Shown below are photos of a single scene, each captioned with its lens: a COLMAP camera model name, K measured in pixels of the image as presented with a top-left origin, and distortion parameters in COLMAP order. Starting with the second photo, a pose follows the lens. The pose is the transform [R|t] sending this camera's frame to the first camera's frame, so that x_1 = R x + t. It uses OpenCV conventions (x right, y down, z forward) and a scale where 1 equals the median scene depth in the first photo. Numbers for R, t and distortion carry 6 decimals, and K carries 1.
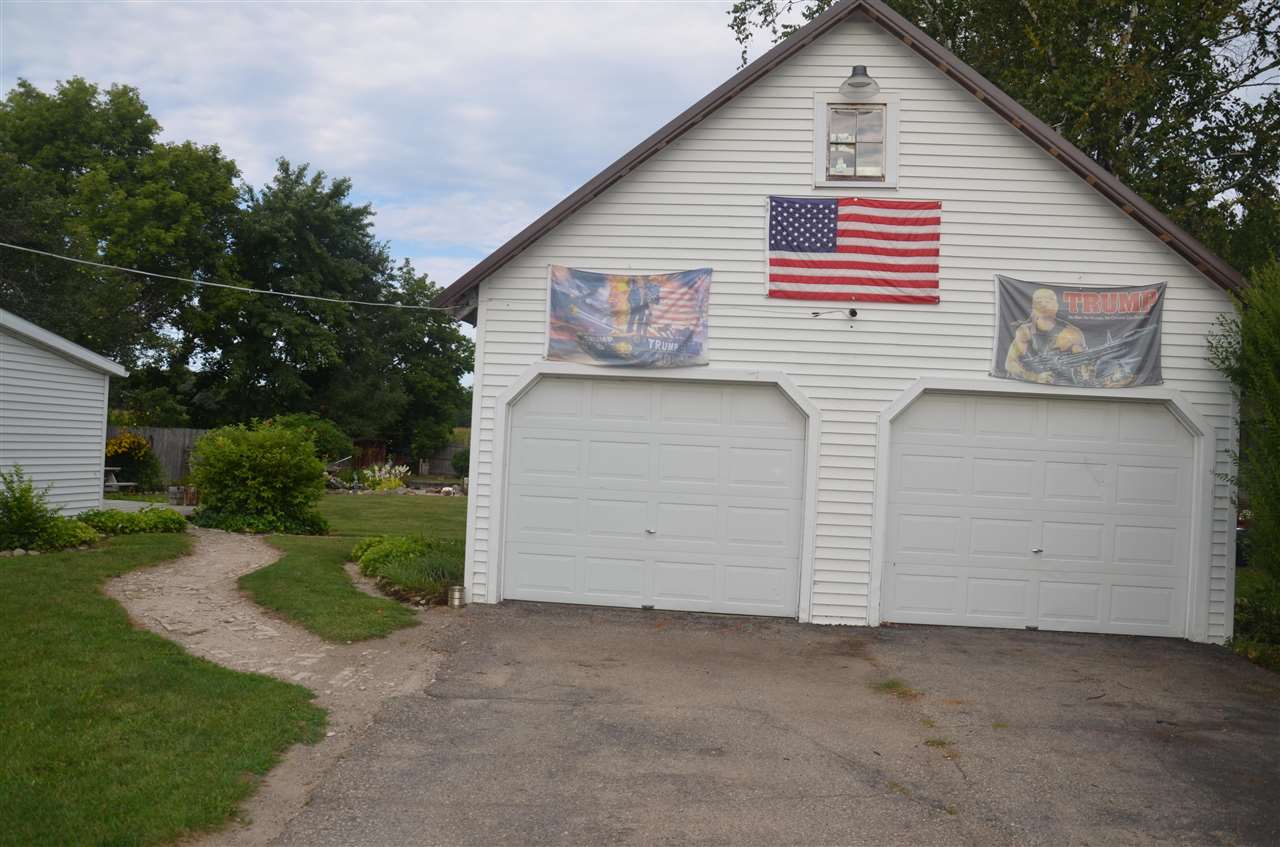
lens RADIAL K [[1009.4, 0, 640.5], [0, 1009.4, 427.1], [0, 0, 1]] dist [-0.009556, -0.004278]
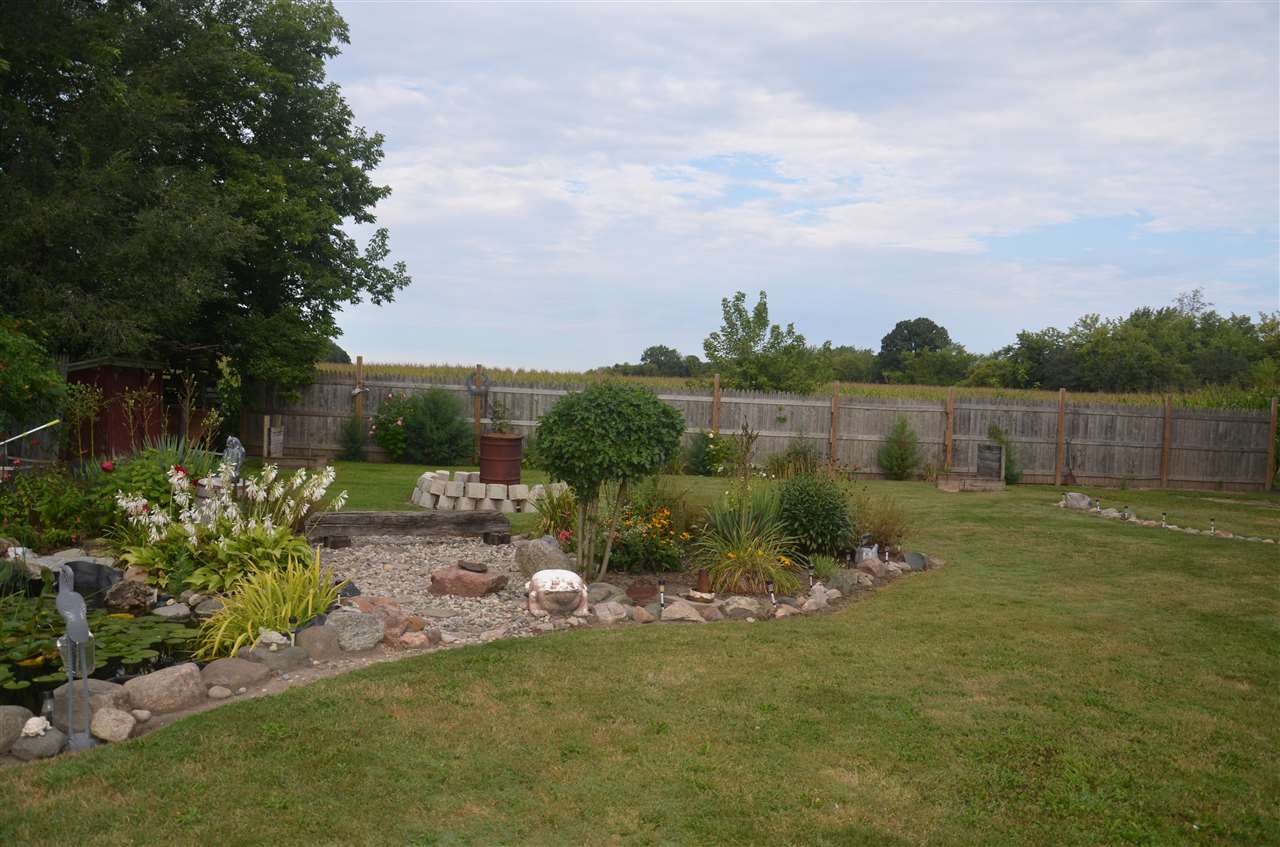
lens RADIAL K [[1009.4, 0, 639.1], [0, 1009.4, 421.8], [0, 0, 1]] dist [-0.009556, -0.004278]
pose [[0.973163, -0.009619, 0.229915, -0.185362], [-0.002973, 0.998517, 0.054359, 0.013801], [-0.230097, -0.053584, 0.971691, 0.661823]]
